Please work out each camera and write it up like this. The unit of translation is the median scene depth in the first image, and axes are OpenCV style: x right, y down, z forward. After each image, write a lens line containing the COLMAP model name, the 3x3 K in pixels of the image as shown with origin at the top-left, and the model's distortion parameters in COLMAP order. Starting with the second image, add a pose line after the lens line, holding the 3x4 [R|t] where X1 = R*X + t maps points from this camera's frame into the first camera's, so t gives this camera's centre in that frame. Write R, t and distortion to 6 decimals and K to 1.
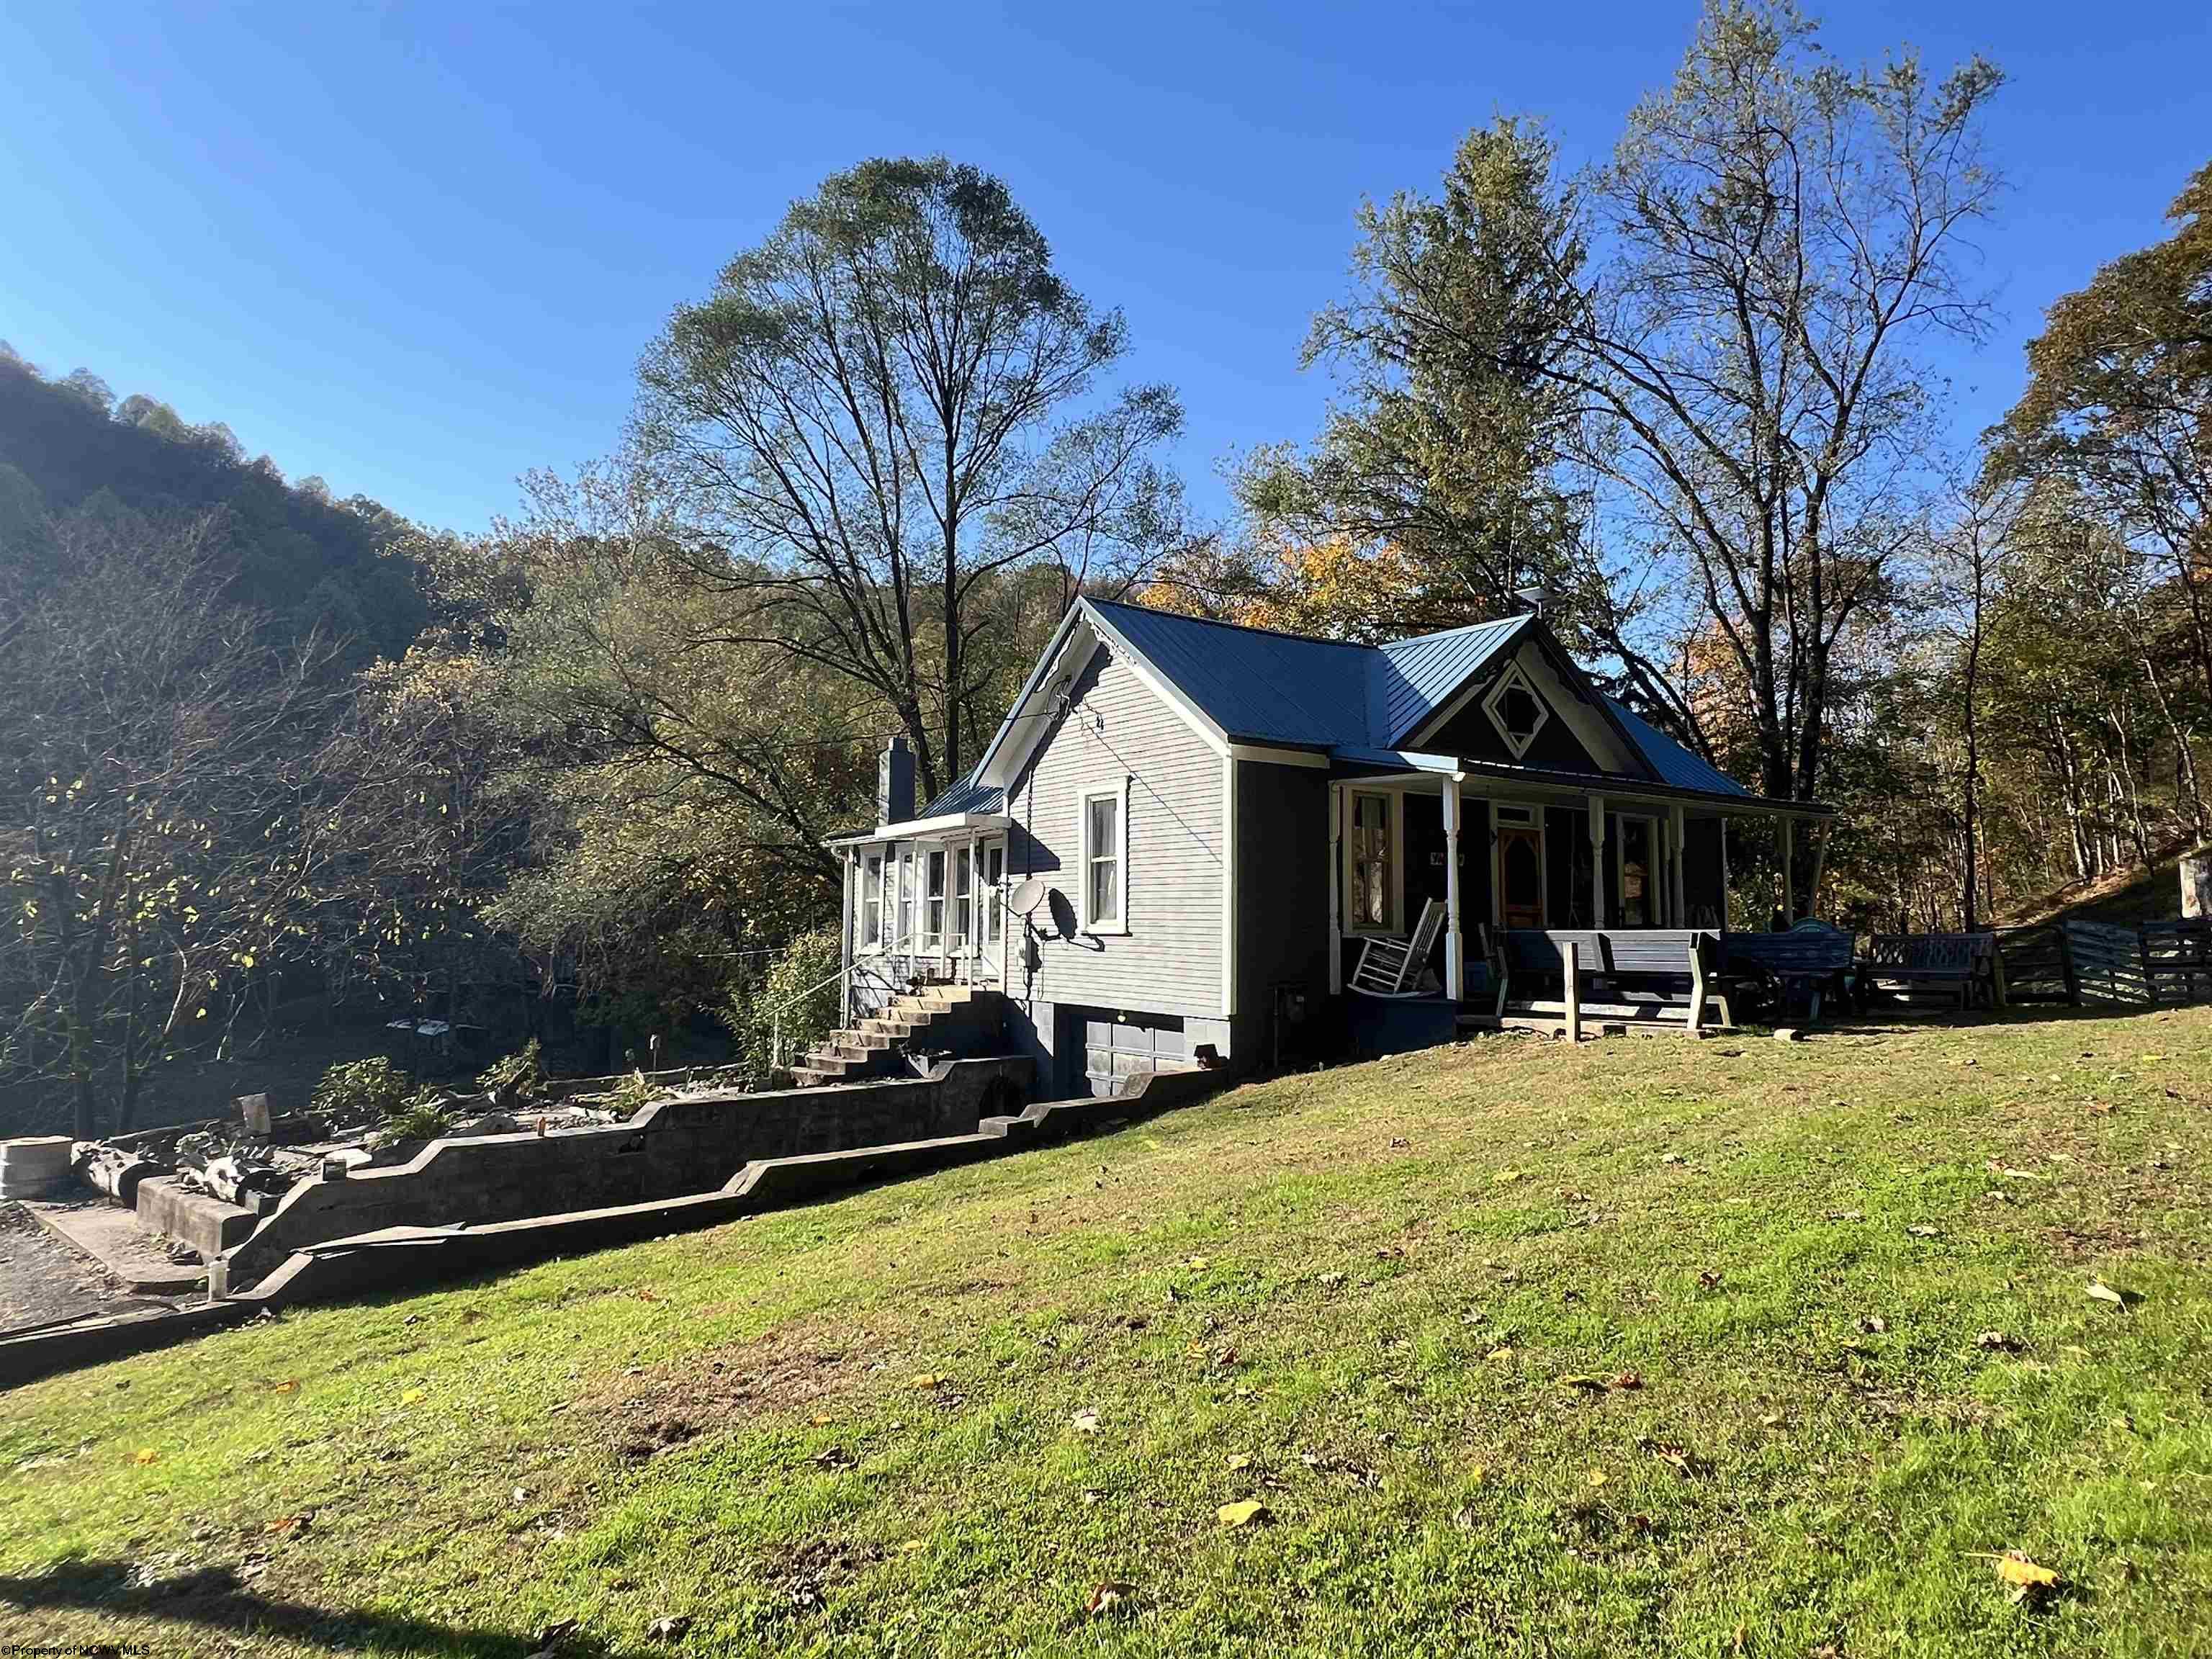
lens RADIAL K [[1259.8, 0, 1117.6], [0, 1259.8, 830.5], [0, 0, 1]] dist [0.006147, -0.002074]
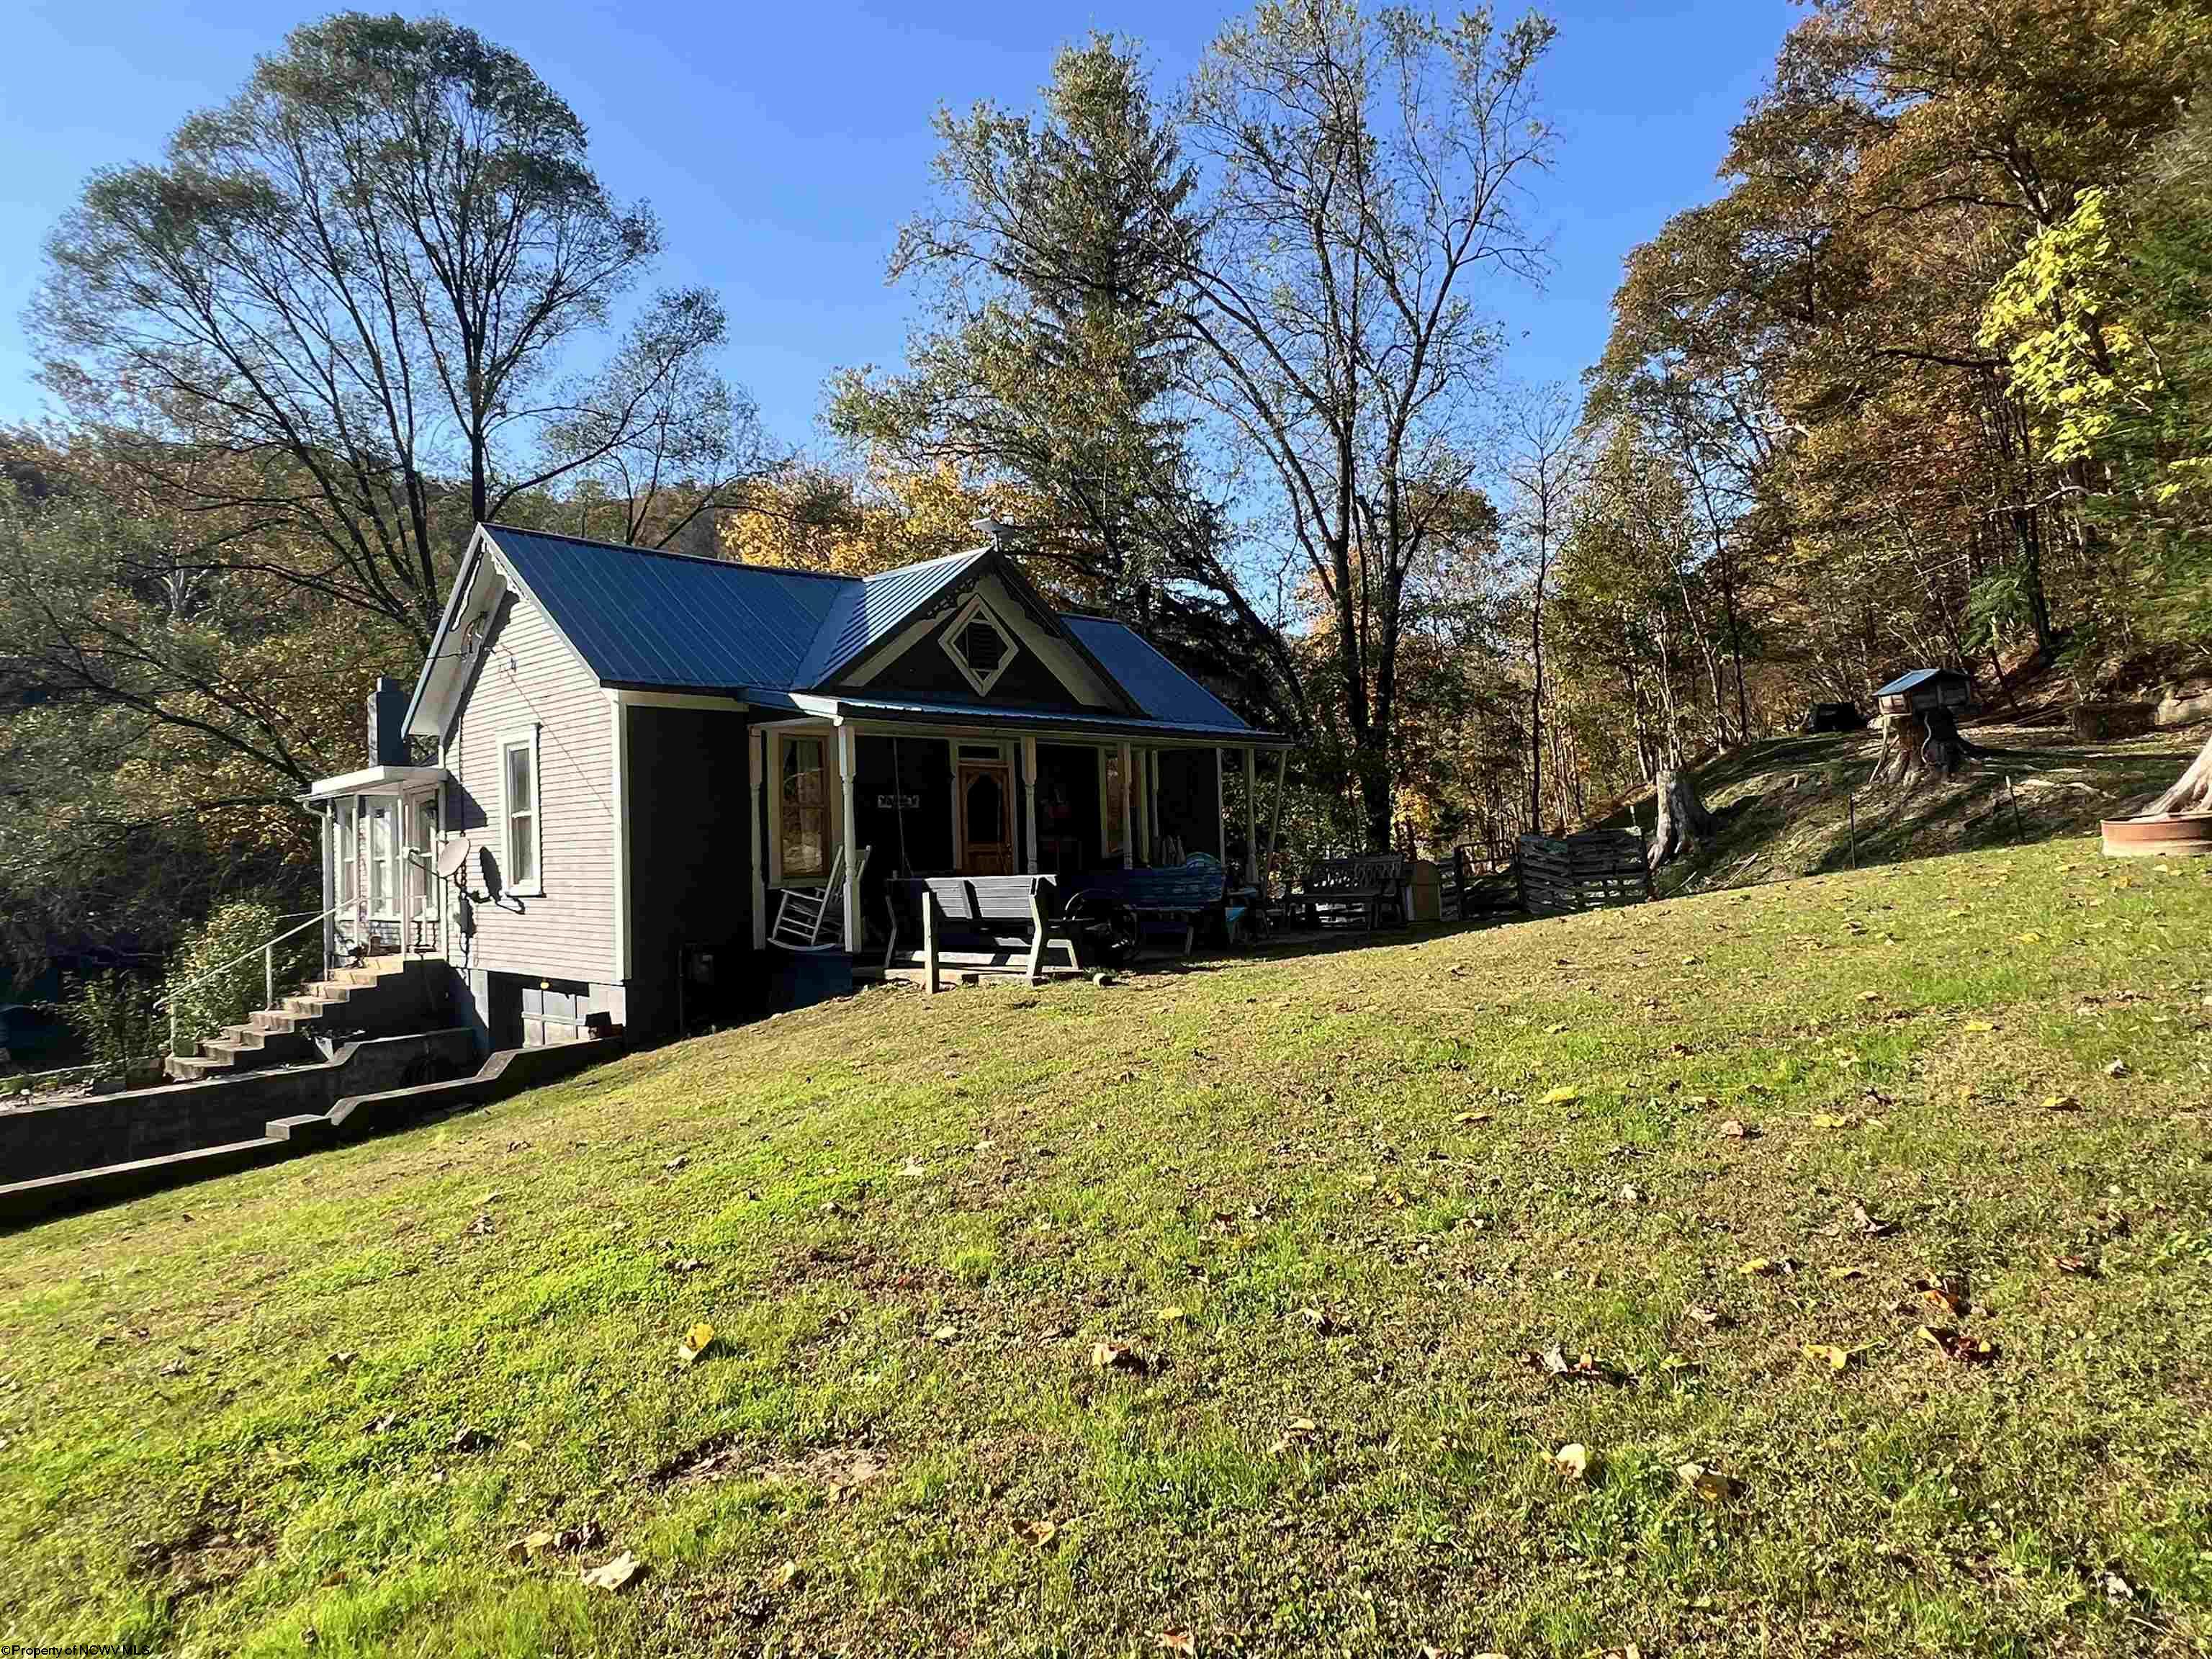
lens RADIAL K [[1259.8, 0, 1093.3], [0, 1259.8, 821.1], [0, 0, 1]] dist [0.006147, -0.002074]
pose [[0.980374, -0.037097, 0.193625, 0.208047], [0.026754, 0.998085, 0.055765, -0.011543], [-0.195323, -0.049490, 0.979490, 0.016799]]
